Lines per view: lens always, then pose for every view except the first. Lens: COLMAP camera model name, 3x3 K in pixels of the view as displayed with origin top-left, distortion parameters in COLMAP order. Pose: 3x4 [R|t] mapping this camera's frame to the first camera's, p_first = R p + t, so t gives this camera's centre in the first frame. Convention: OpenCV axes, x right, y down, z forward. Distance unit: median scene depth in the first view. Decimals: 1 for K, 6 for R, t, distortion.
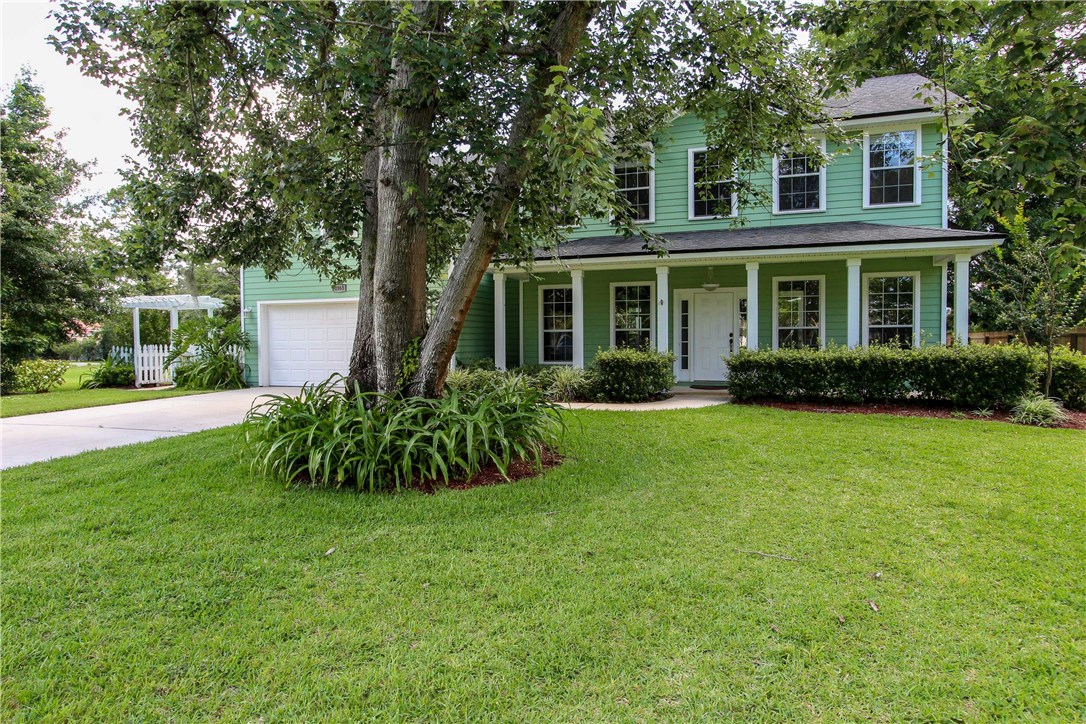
lens RADIAL K [[566.9, 0, 546.4], [0, 566.9, 360.0], [0, 0, 1]] dist [-0.014152, 0.008145]
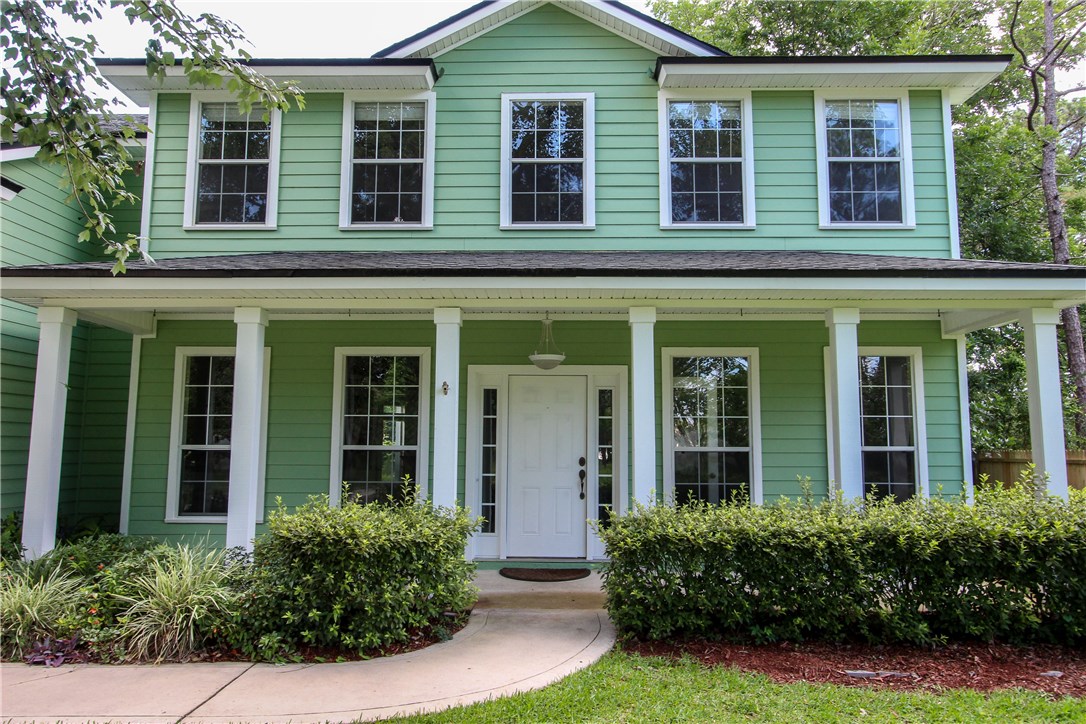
lens RADIAL K [[606.1, 0, 543.0], [0, 606.1, 362.0], [0, 0, 1]] dist [0.000344, 0.000692]
pose [[0.929733, 0.056537, 0.363868, 0.101483], [0.007144, 0.985188, -0.171330, -0.040869], [-0.368165, 0.161891, 0.915558, 0.534185]]
